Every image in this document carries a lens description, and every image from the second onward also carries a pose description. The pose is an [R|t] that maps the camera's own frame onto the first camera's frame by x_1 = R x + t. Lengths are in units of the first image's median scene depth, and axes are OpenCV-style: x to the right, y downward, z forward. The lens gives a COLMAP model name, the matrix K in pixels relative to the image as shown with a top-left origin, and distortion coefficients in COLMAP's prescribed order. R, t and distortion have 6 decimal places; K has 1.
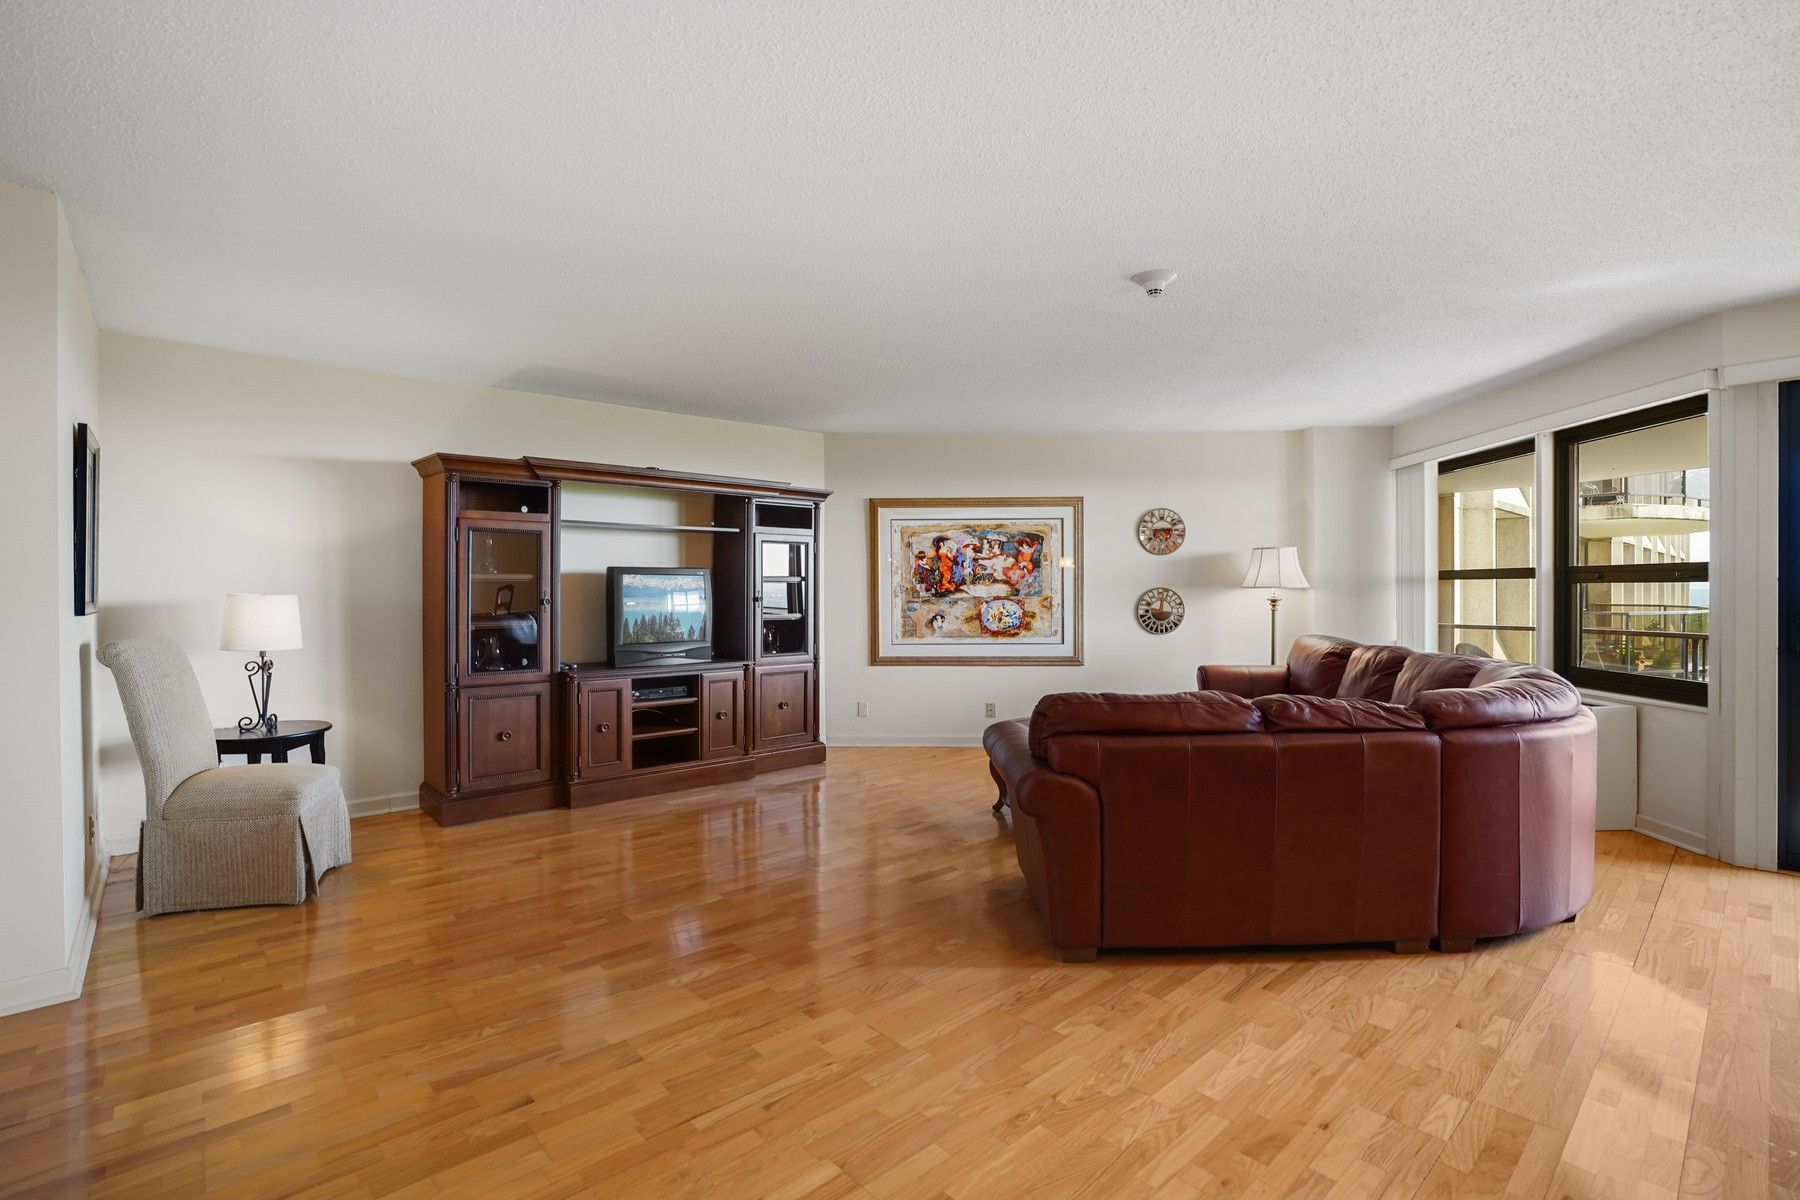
lens RADIAL K [[855.1, 0, 921.2], [0, 855.1, 594.0], [0, 0, 1]] dist [-0.056091, 0.017929]
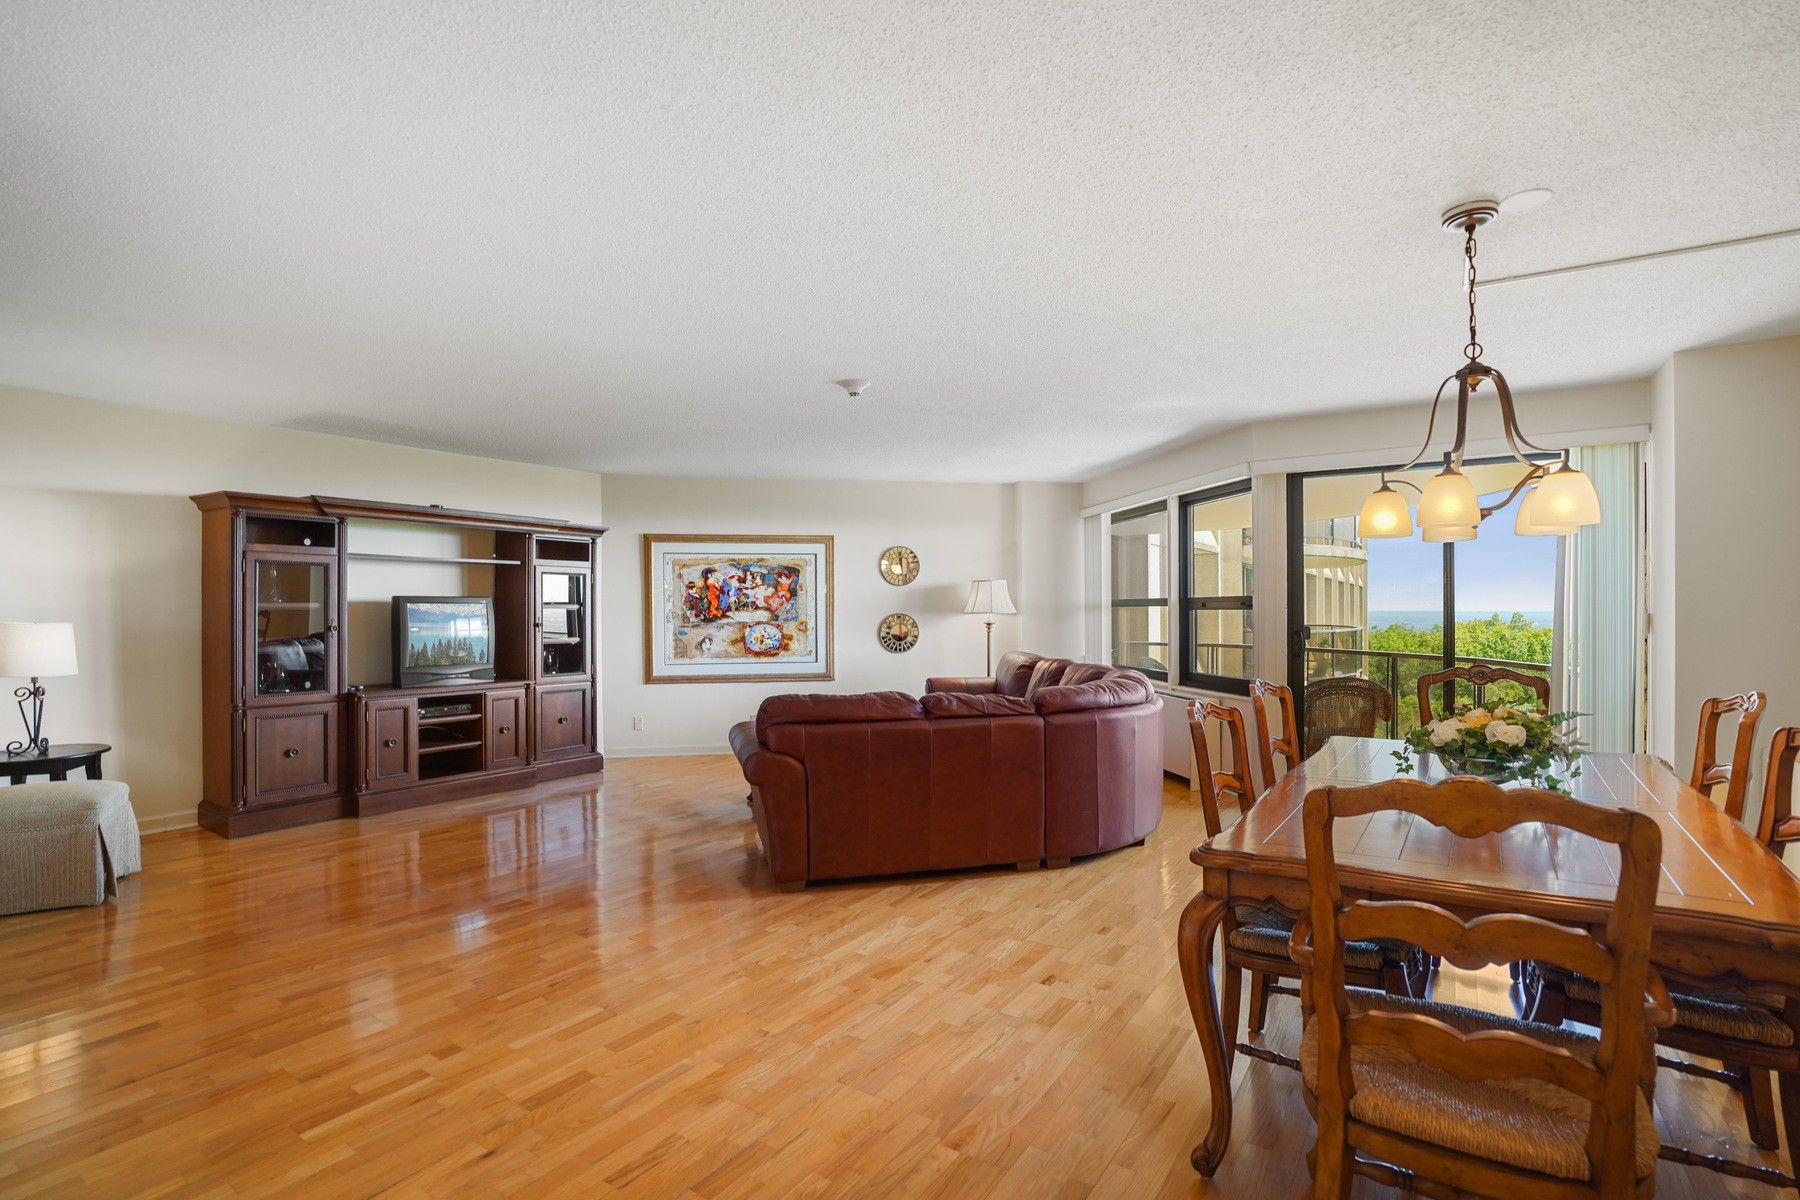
lens RADIAL K [[855.1, 0, 911.4], [0, 855.1, 614.8], [0, 0, 1]] dist [-0.056091, 0.017929]
pose [[0.973714, -0.002473, 0.227760, 0.036527], [0.003166, 0.999991, -0.002679, -0.003031], [-0.227751, 0.003330, 0.973714, -0.217835]]
